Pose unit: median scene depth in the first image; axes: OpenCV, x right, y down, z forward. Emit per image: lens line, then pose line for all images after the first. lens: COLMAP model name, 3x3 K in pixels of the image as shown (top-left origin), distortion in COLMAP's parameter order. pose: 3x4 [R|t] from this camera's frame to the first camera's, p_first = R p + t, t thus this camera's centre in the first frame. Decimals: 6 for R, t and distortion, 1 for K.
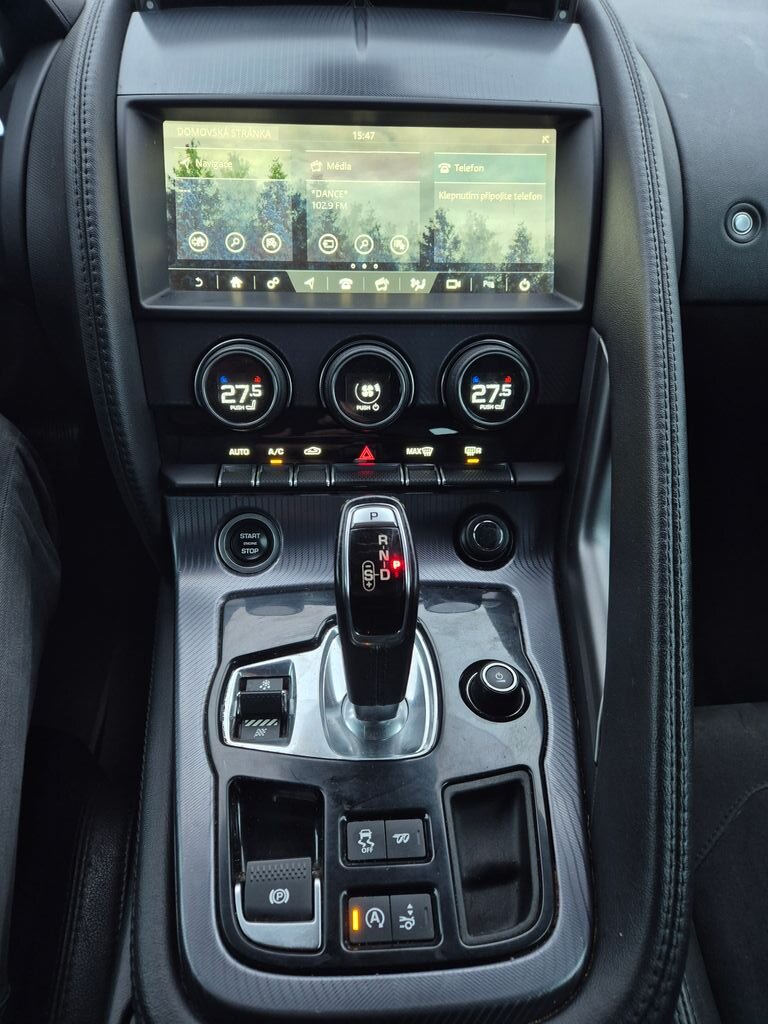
lens RADIAL K [[677.7, 0, 381.4], [0, 677.7, 532.8], [0, 0, 1]] dist [0.049383, -0.036042]
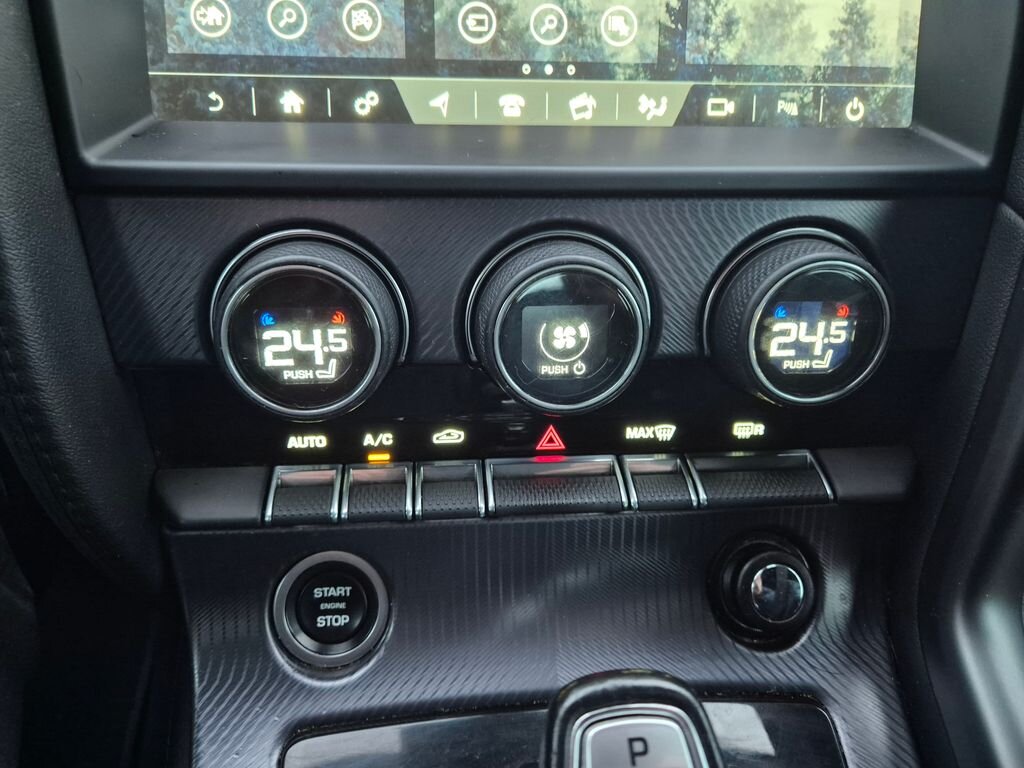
lens RADIAL K [[677.7, 0, 499.7], [0, 677.7, 381.9], [0, 0, 1]] dist [0.049383, -0.036042]
pose [[0.999395, -0.004529, 0.034480, -0.082679], [0.001092, 0.995081, 0.099057, -0.220793], [-0.034759, -0.098959, 0.994484, 0.496468]]
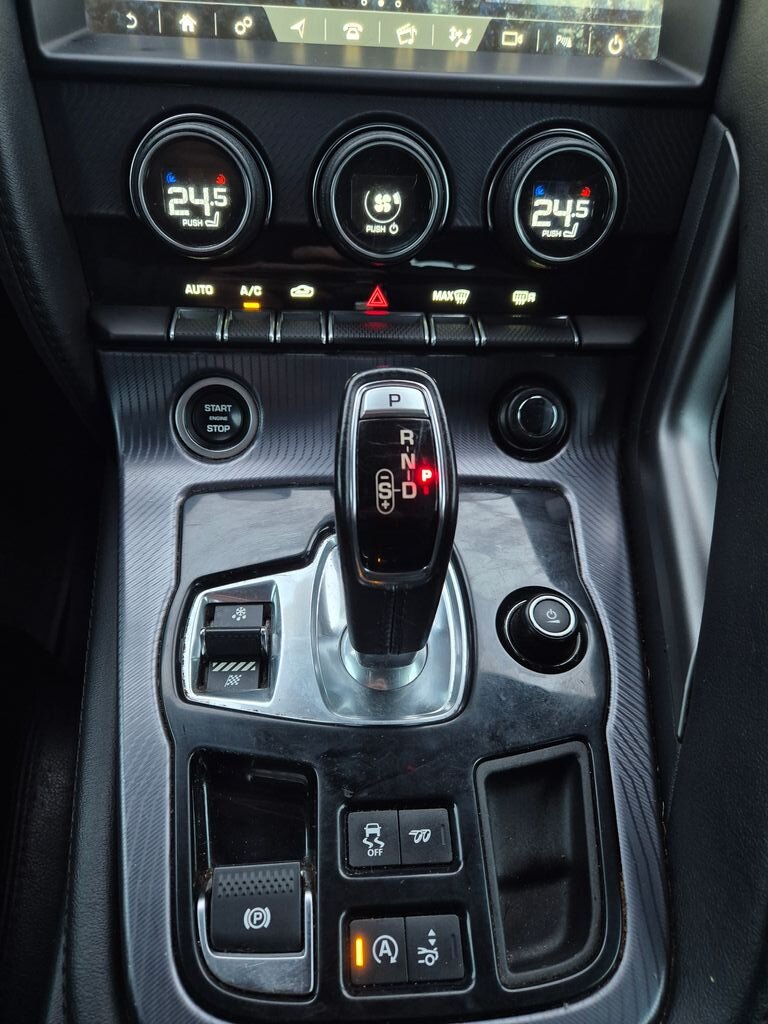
lens RADIAL K [[677.7, 0, 383.7], [0, 677.7, 504.5], [0, 0, 1]] dist [0.049383, -0.036042]
pose [[0.999483, 0.022367, 0.023076, -0.027980], [-0.026460, 0.980266, 0.195903, -0.044549], [-0.018239, -0.196413, 0.980352, 0.255248]]
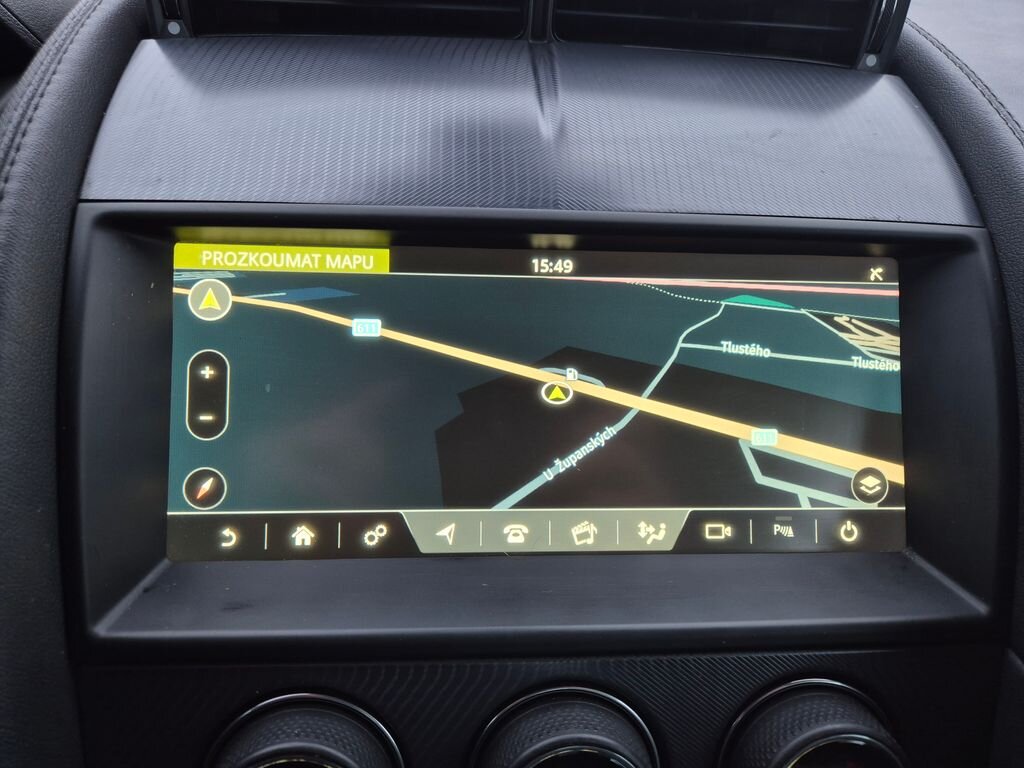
lens RADIAL K [[677.7, 0, 497.0], [0, 677.7, 391.7], [0, 0, 1]] dist [0.049383, -0.036042]
pose [[0.999403, 0.012589, 0.032170, -0.087987], [-0.008739, 0.993078, -0.117130, -0.429396], [-0.033422, 0.116779, 0.992595, 0.491151]]
